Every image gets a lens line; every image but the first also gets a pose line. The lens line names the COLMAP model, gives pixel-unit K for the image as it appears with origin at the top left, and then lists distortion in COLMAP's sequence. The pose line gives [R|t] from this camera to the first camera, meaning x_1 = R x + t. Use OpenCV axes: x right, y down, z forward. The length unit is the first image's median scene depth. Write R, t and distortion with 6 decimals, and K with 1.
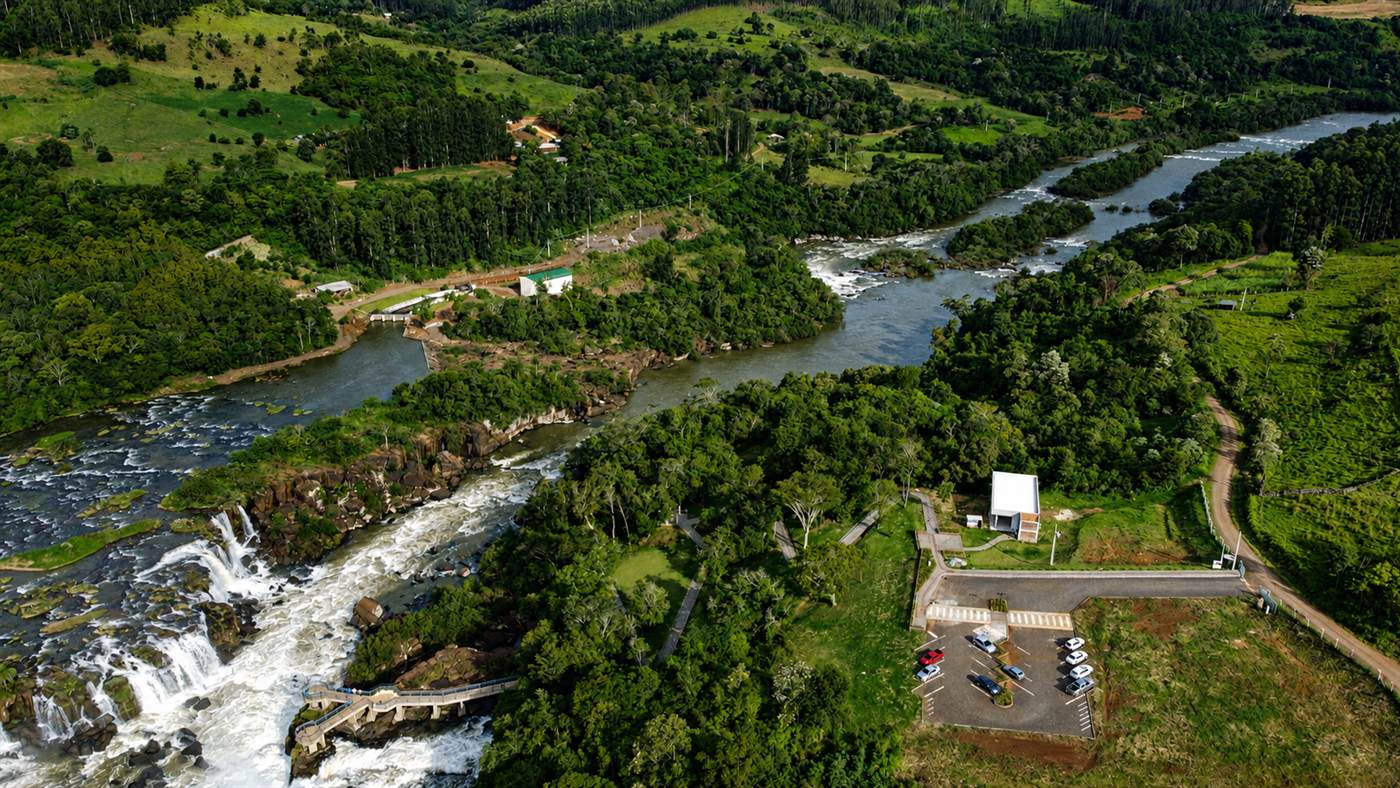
lens RADIAL K [[1141.8, 0, 700.0], [0, 1141.8, 394.0], [0, 0, 1]] dist [-0.003906, 0.013255]
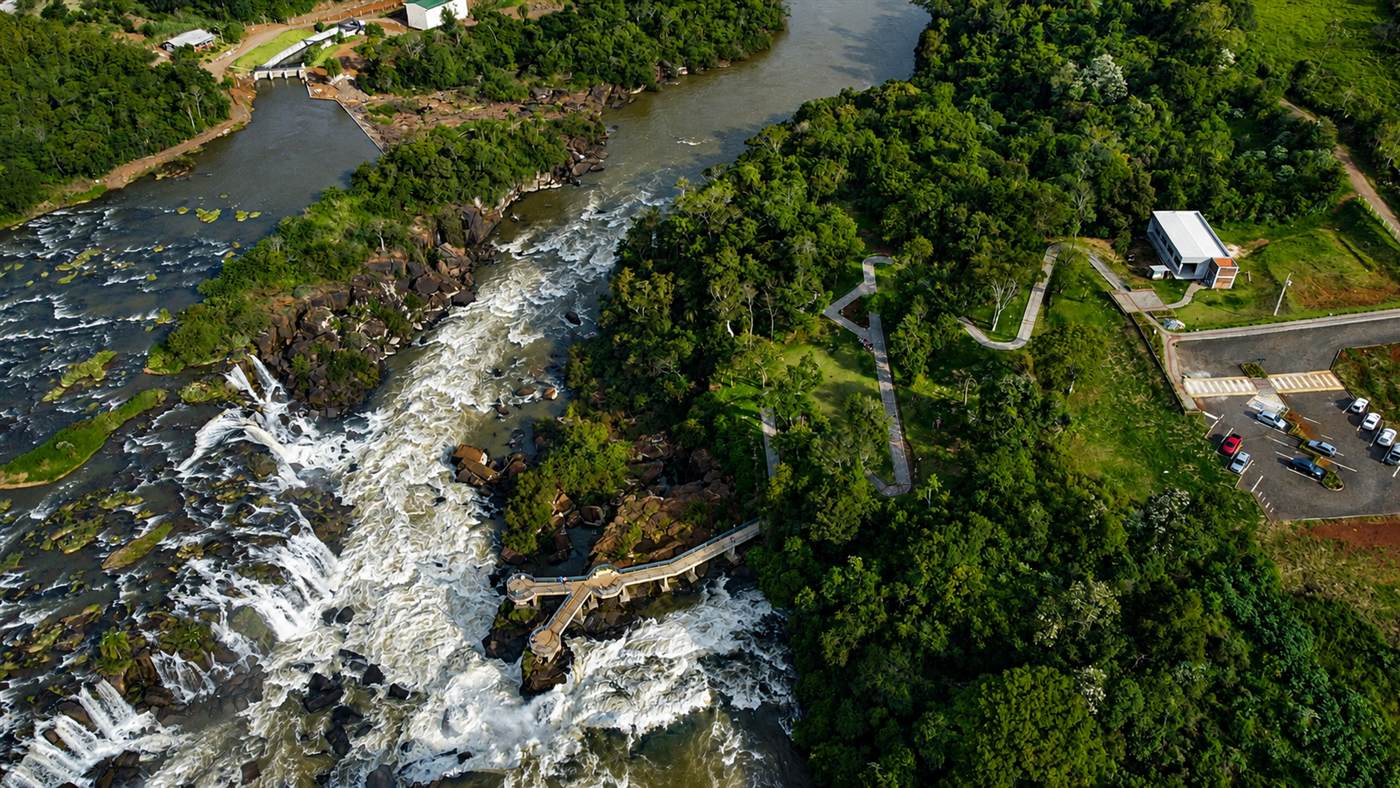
lens RADIAL K [[1141.8, 0, 700.0], [0, 1141.8, 394.0], [0, 0, 1]] dist [-0.003906, 0.013255]
pose [[0.966187, -0.152631, 0.207815, -0.305594], [0.090620, 0.955566, 0.280501, -0.081789], [-0.241394, -0.252184, 0.937087, 0.187071]]
